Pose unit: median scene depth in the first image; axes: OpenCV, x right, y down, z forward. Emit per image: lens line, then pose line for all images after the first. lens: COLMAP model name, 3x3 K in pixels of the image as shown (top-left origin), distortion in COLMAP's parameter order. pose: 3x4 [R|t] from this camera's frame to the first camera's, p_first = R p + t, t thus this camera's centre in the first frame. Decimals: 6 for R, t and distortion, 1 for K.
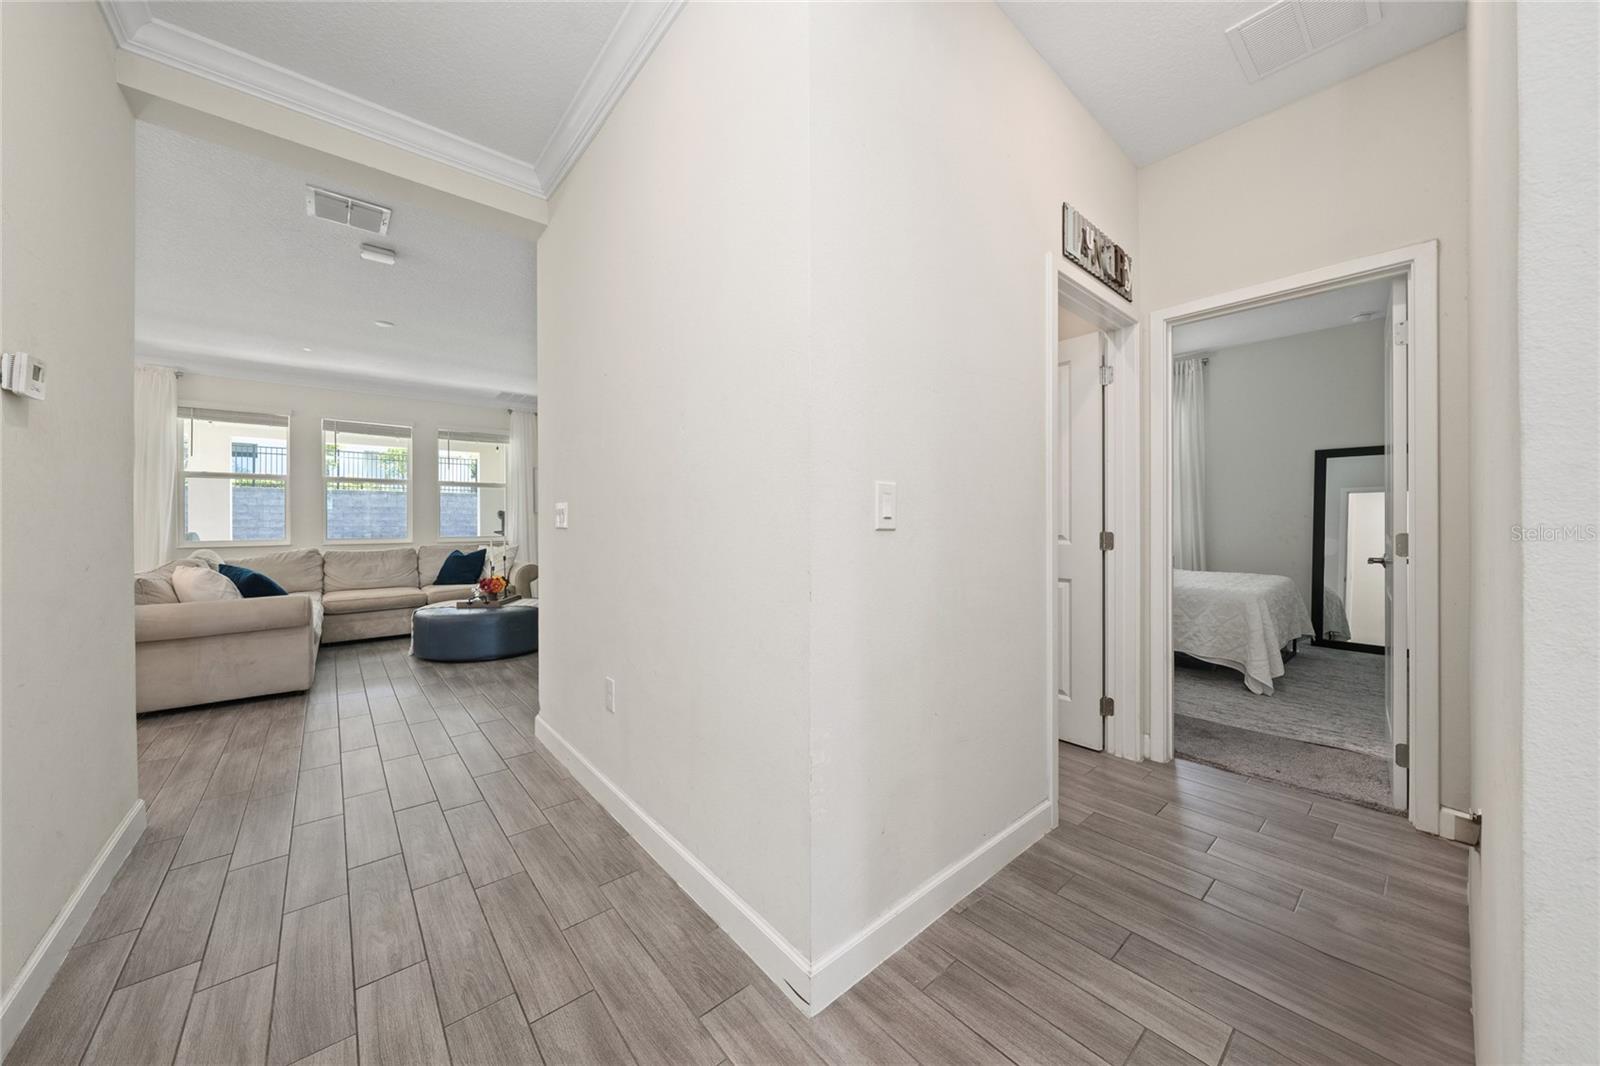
lens RADIAL K [[548.7, 0, 806.1], [0, 548.7, 518.6], [0, 0, 1]] dist [-0.001082, 0.000018]
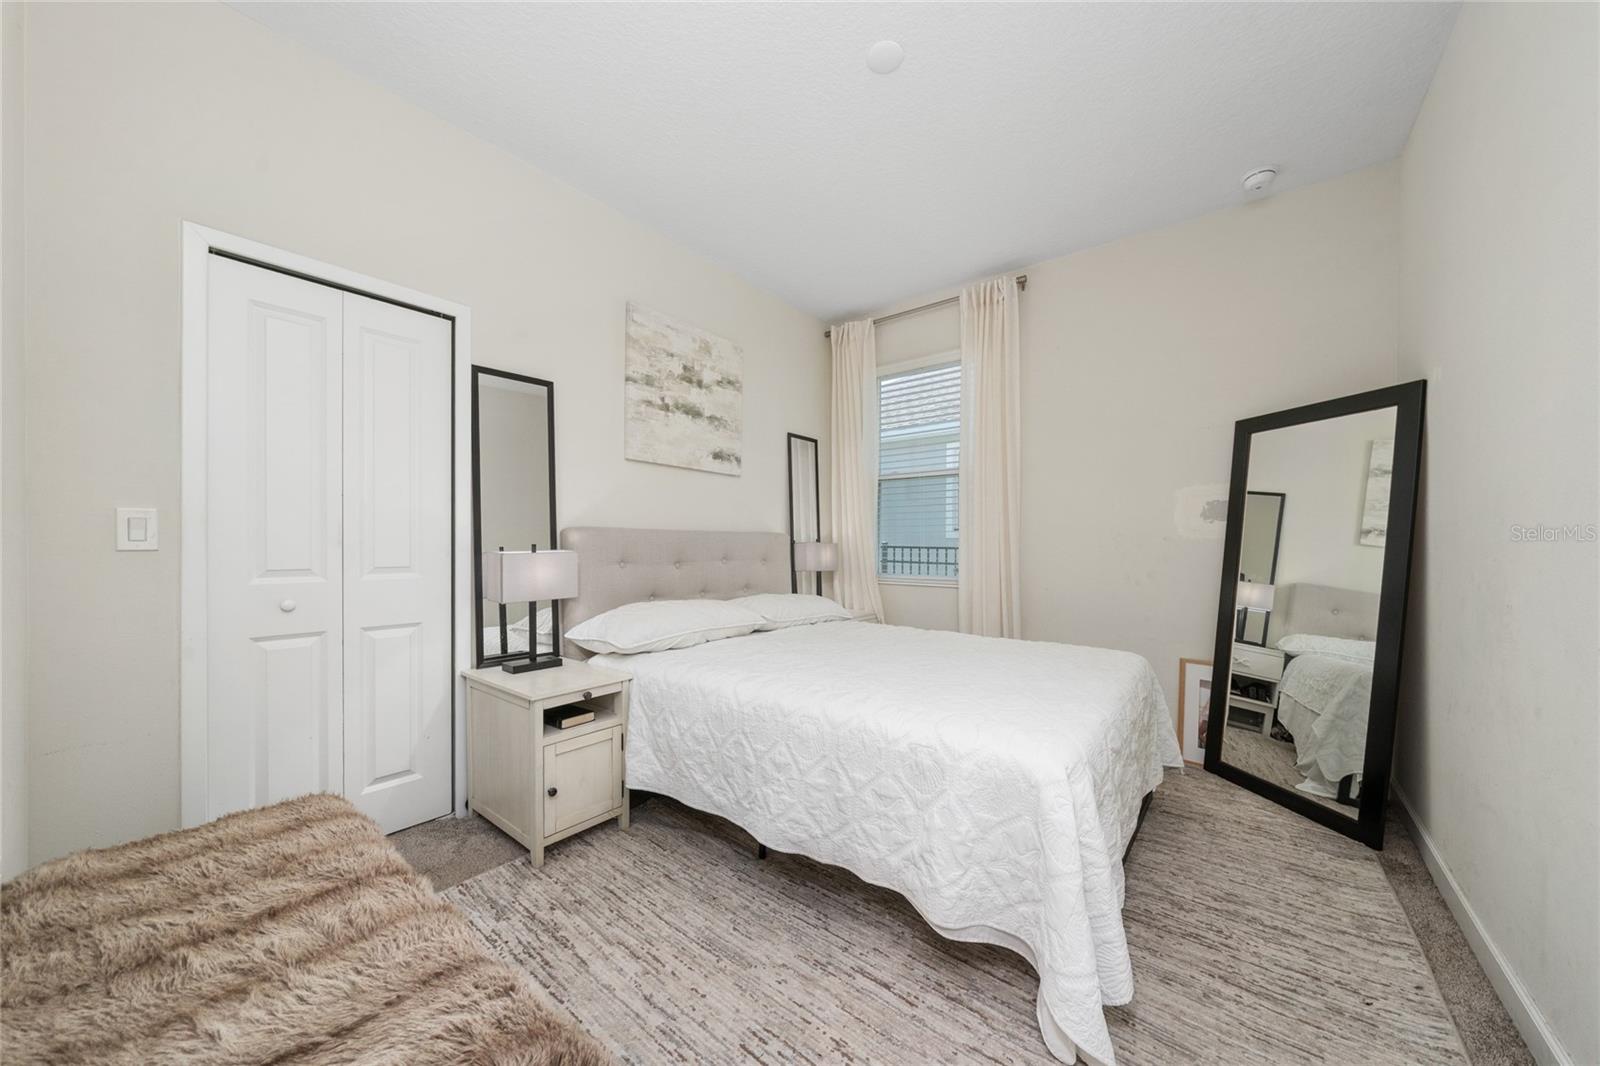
lens RADIAL K [[548.7, 0, 806.4], [0, 548.7, 549.7], [0, 0, 1]] dist [-0.001082, 0.000018]
pose [[0.983155, 0.024372, 0.181142, 0.570180], [-0.023403, 0.999698, -0.007486, 0.011591], [-0.181270, 0.003121, 0.983428, 0.663195]]
